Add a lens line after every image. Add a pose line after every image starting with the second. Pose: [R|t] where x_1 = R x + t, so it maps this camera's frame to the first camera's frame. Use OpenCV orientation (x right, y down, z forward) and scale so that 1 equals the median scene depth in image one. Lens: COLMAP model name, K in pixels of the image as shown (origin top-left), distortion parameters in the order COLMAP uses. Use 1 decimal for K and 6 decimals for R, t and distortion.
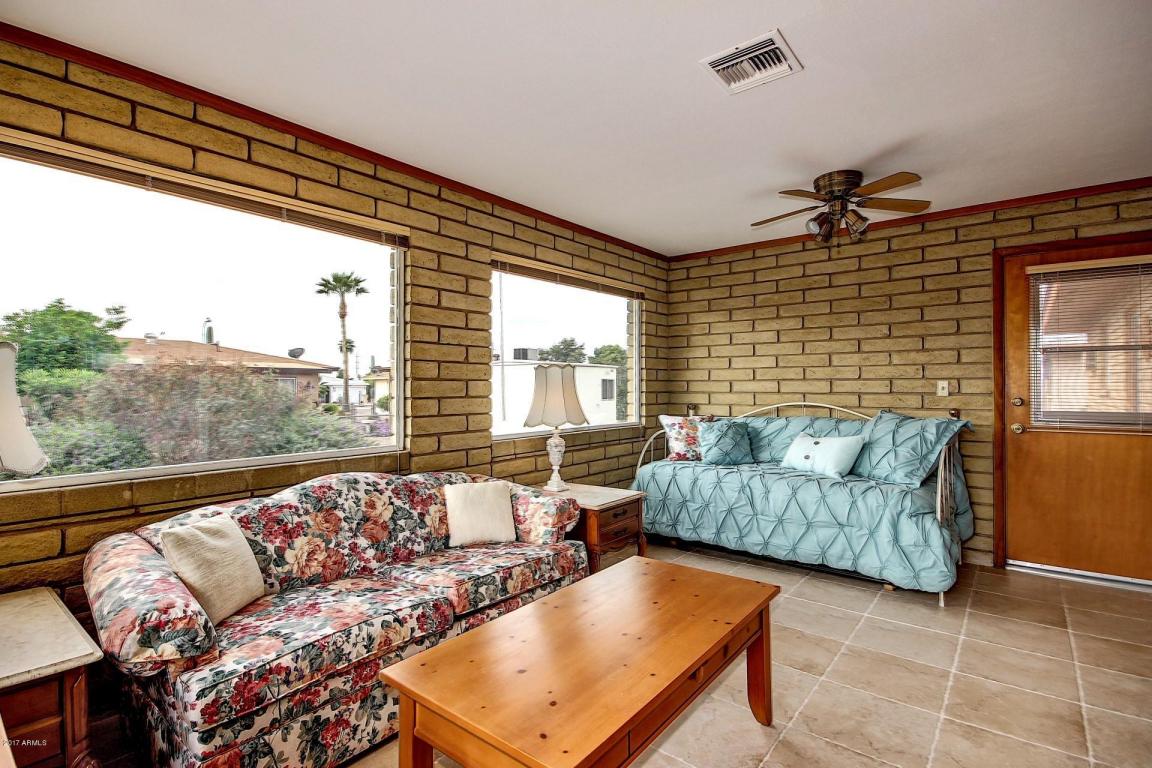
lens RADIAL K [[550.8, 0, 576.0], [0, 550.8, 384.0], [0, 0, 1]] dist [-0.003120, -0.000438]
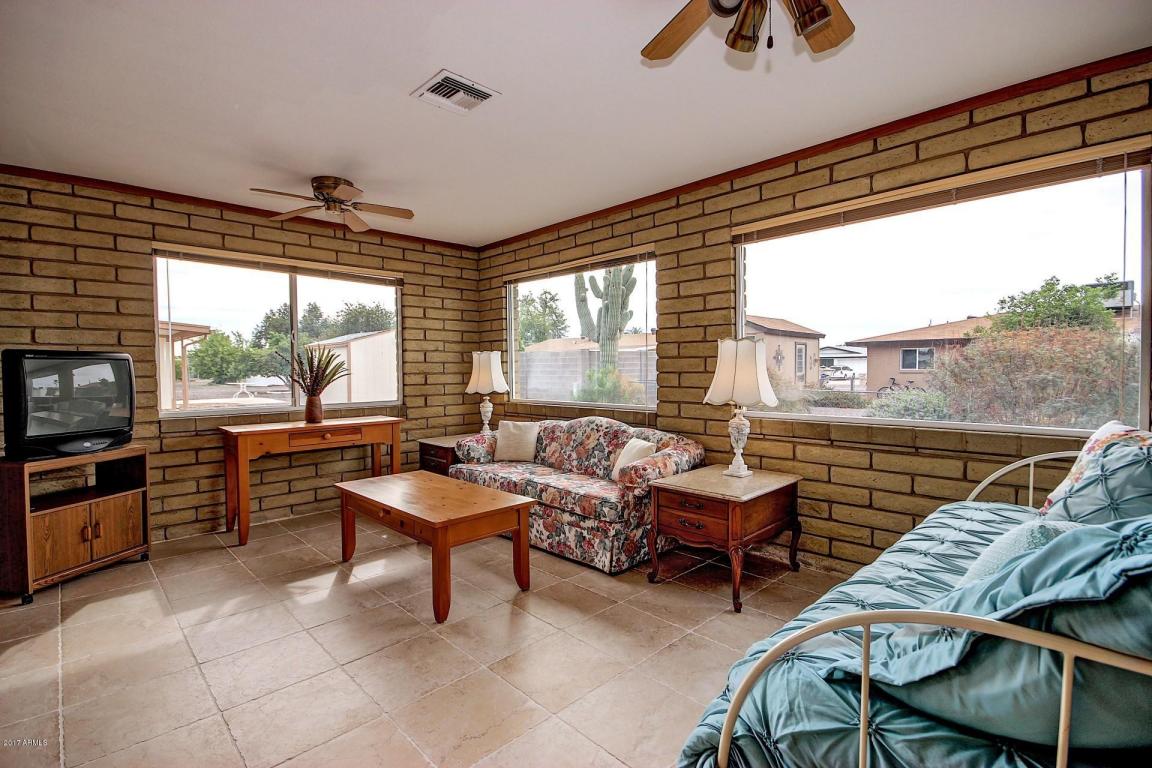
lens RADIAL K [[532.4, 0, 567.6], [0, 532.4, 382.6], [0, 0, 1]] dist [0.015843, -0.014201]
pose [[-0.123206, 0.033213, -0.991825, 1.036969], [0.016292, 0.999373, 0.031442, 0.007316], [0.992247, -0.012285, -0.123670, 0.985058]]
